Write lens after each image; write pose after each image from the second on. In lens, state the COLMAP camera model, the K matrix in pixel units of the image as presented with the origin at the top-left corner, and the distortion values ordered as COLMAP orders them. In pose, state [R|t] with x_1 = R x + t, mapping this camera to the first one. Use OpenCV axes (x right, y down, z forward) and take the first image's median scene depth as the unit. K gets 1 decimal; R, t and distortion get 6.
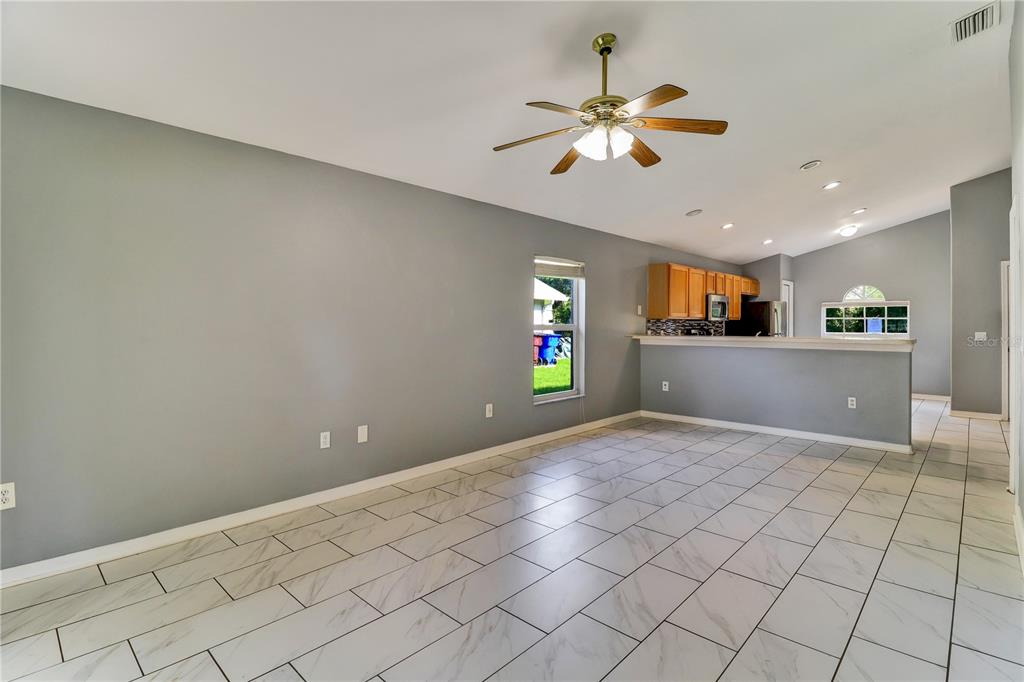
lens RADIAL K [[505.4, 0, 516.1], [0, 505.4, 327.4], [0, 0, 1]] dist [0.003865, -0.000476]
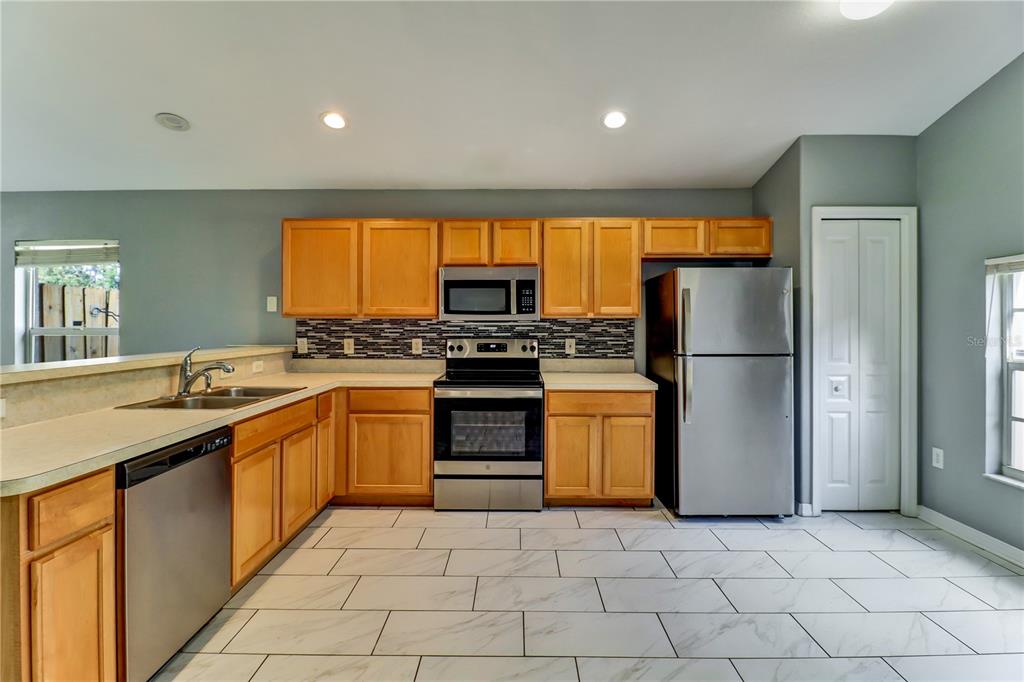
lens RADIAL K [[497.9, 0, 513.3], [0, 497.9, 323.3], [0, 0, 1]] dist [0.007247, -0.013868]
pose [[0.663276, -0.000397, -0.748375, 0.909022], [-0.005764, 0.999967, -0.005639, -0.010345], [0.748353, 0.008054, 0.663252, 0.851550]]
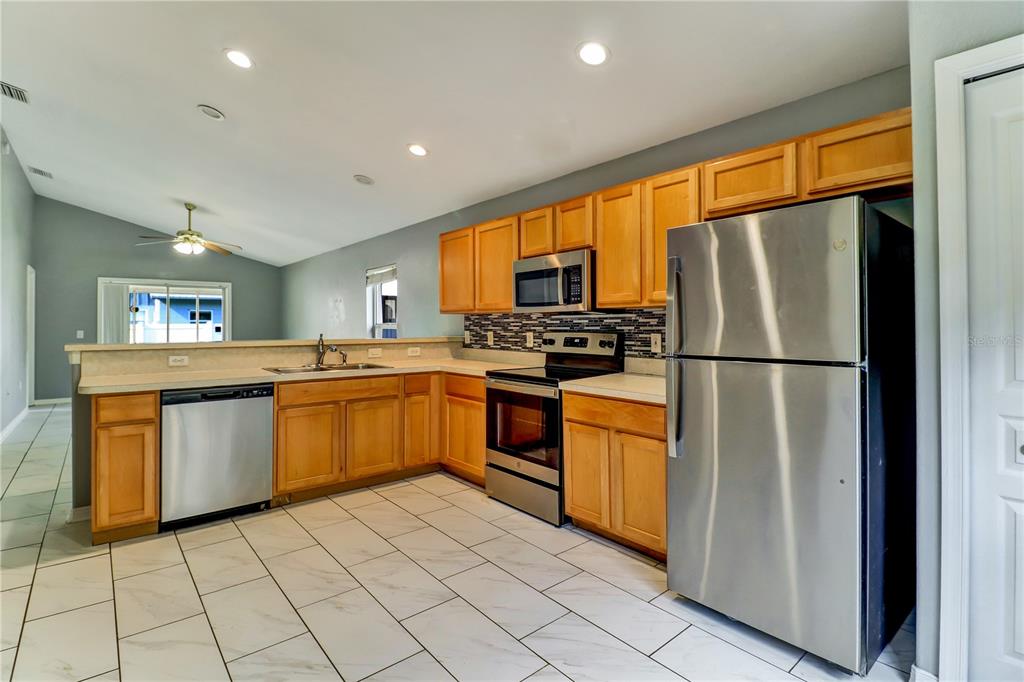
lens RADIAL K [[497.9, 0, 513.3], [0, 497.9, 323.3], [0, 0, 1]] dist [0.007247, -0.013868]
pose [[-0.138139, -0.002812, -0.990409, 0.996484], [-0.003899, 0.999990, -0.002295, -0.003741], [0.990405, 0.003545, -0.138149, 1.232577]]
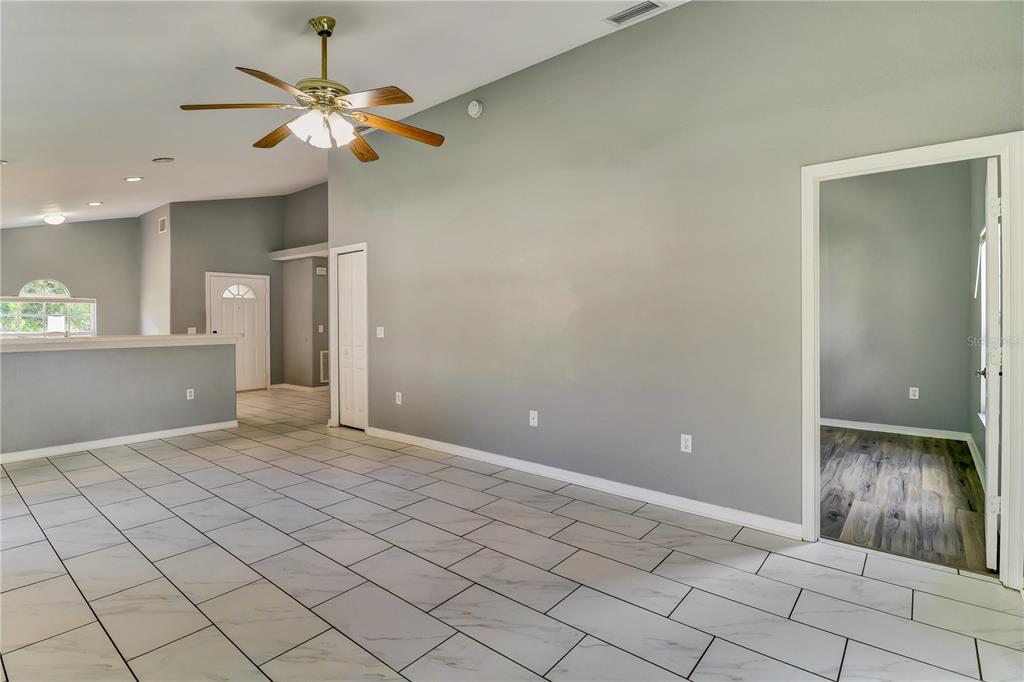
lens RADIAL K [[497.9, 0, 513.3], [0, 497.9, 323.3], [0, 0, 1]] dist [0.007247, -0.013868]
pose [[-0.064946, -0.008617, 0.997852, -0.352009], [0.009030, 0.999917, 0.009222, -0.006218], [-0.997848, 0.009609, -0.064863, 0.302353]]
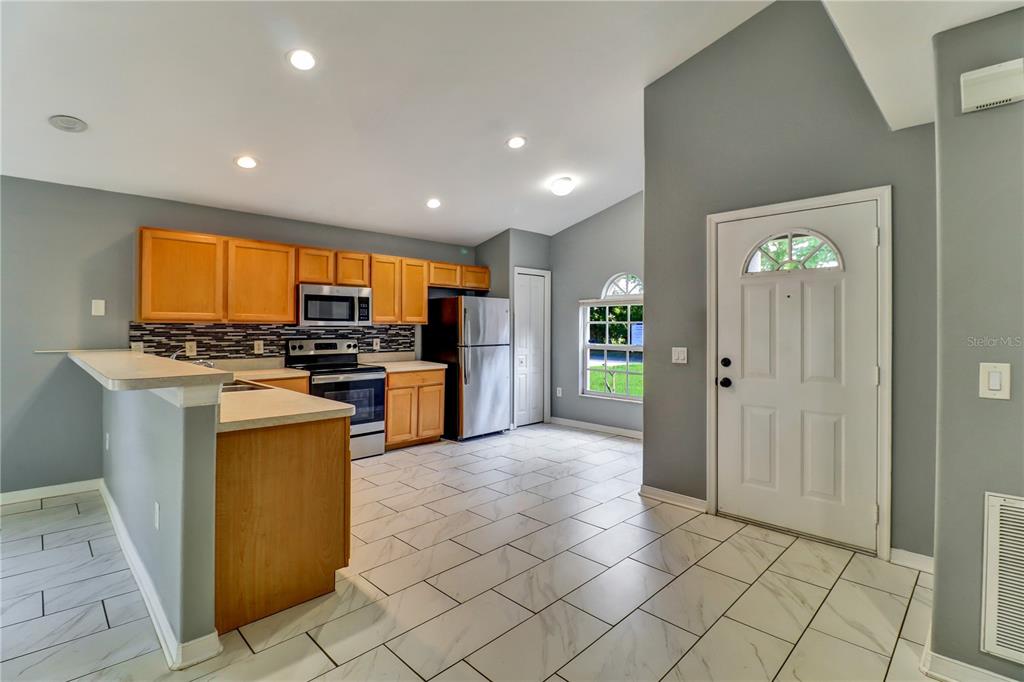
lens RADIAL K [[505.4, 0, 516.1], [0, 505.4, 327.4], [0, 0, 1]] dist [0.003865, -0.000476]
pose [[0.999187, 0.001807, -0.040286, 0.777143], [-0.002125, 0.999967, -0.007841, -0.008432], [0.040271, 0.007920, 0.999157, 0.450725]]
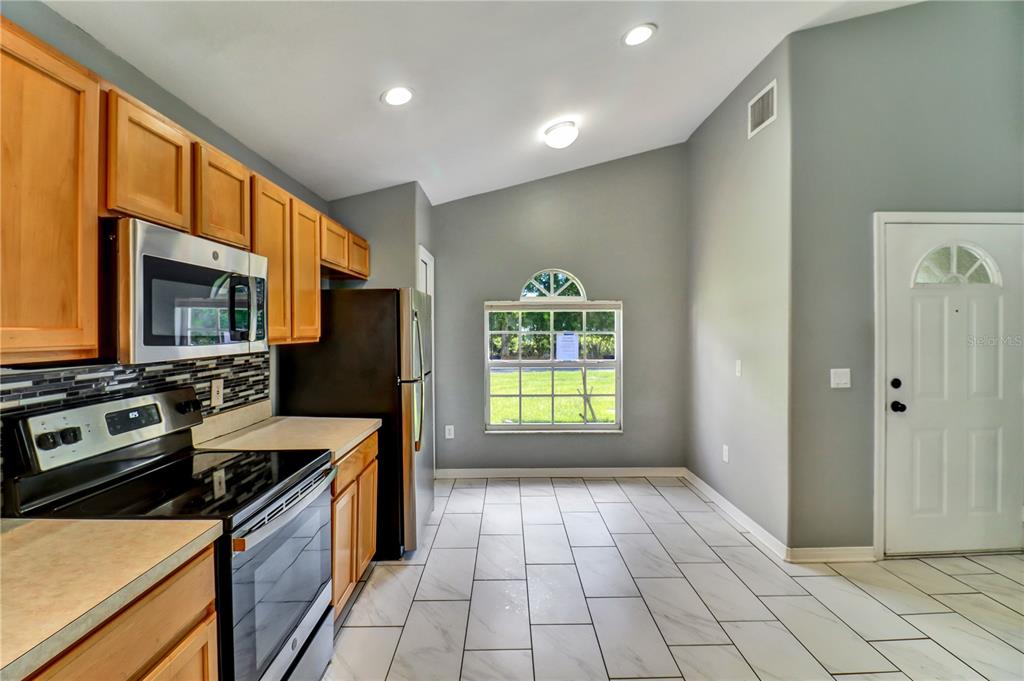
lens RADIAL K [[486.8, 0, 513.8], [0, 486.8, 327.6], [0, 0, 1]] dist [-0.028047, -0.000340]
pose [[0.725274, -0.001959, 0.688457, 0.422101], [0.010005, 0.999920, -0.007694, -0.027704], [-0.688387, 0.012468, 0.725236, 0.908603]]
